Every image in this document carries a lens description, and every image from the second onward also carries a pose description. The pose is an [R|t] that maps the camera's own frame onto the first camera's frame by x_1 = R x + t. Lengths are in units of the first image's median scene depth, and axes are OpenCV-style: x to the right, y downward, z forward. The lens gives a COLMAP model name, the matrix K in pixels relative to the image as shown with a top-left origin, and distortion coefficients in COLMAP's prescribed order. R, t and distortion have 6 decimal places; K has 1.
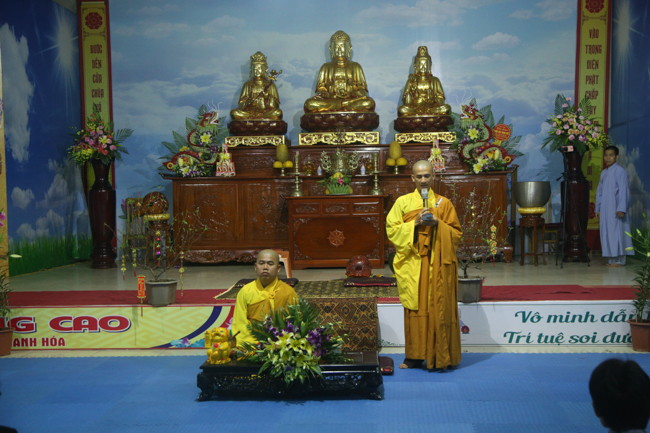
lens RADIAL K [[909.0, 0, 323.1], [0, 909.0, 220.3], [0, 0, 1]] dist [0.146343, 0.000000]
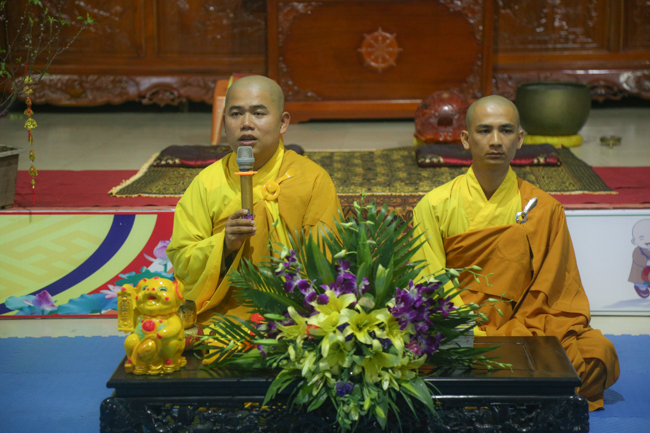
lens RADIAL K [[1850.5, 0, 327.4], [0, 1850.5, 215.9], [0, 0, 1]] dist [0.818611, 0.000000]
pose [[0.999592, 0.002797, 0.028437, -0.040696], [-0.005791, 0.994376, 0.105748, 0.005352], [-0.027981, -0.105870, 0.993986, 0.141790]]
